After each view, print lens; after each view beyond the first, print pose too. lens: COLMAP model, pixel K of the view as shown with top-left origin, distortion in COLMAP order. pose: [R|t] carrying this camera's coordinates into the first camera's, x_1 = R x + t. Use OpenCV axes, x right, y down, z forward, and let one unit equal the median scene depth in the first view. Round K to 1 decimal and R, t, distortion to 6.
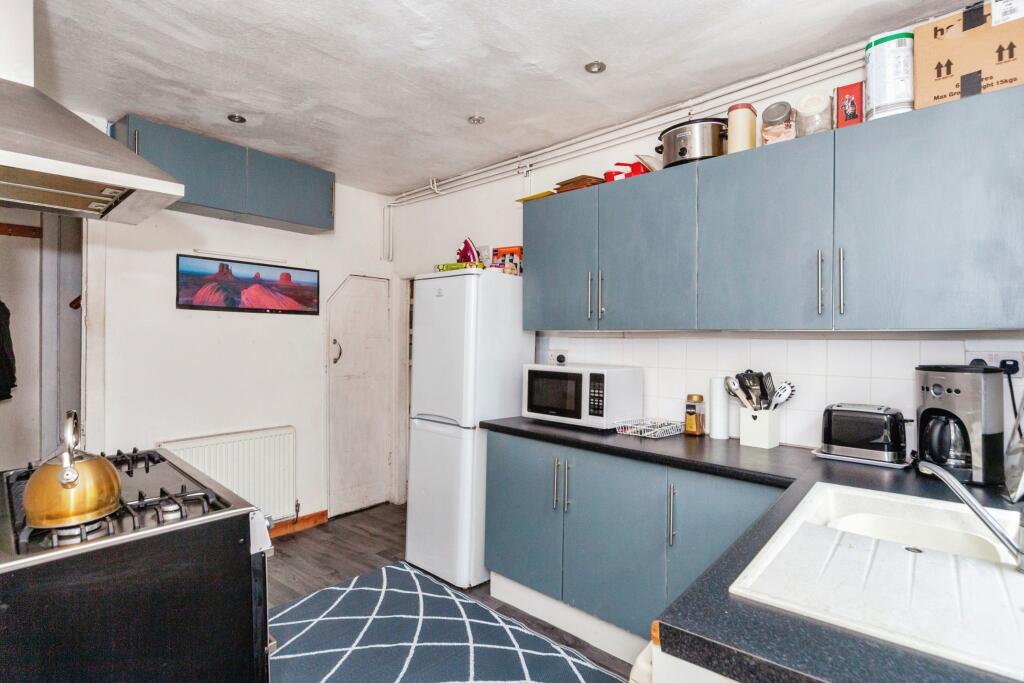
lens RADIAL K [[493.9, 0, 512.0], [0, 493.9, 341.5], [0, 0, 1]] dist [-0.001138, -0.000051]
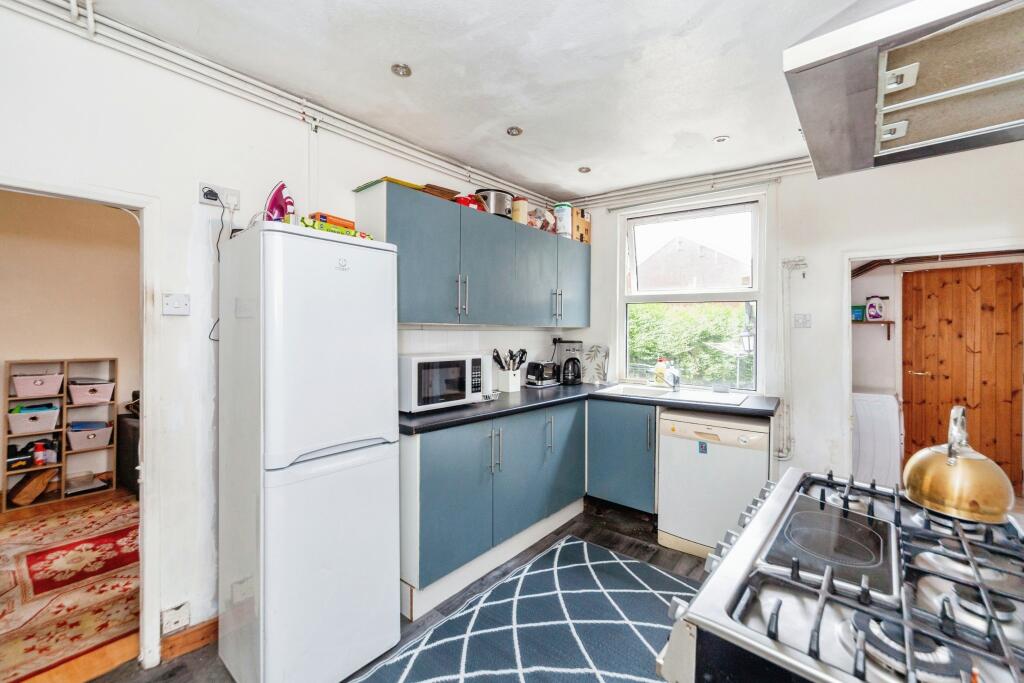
lens RADIAL K [[443.9, 0, 510.5], [0, 443.9, 324.8], [0, 0, 1]] dist [0.024409, 0.000004]
pose [[-0.063003, 0.004990, 0.998001, -0.953699], [0.002017, 0.999986, -0.004873, -0.015468], [-0.998011, 0.001706, -0.063012, 0.976036]]
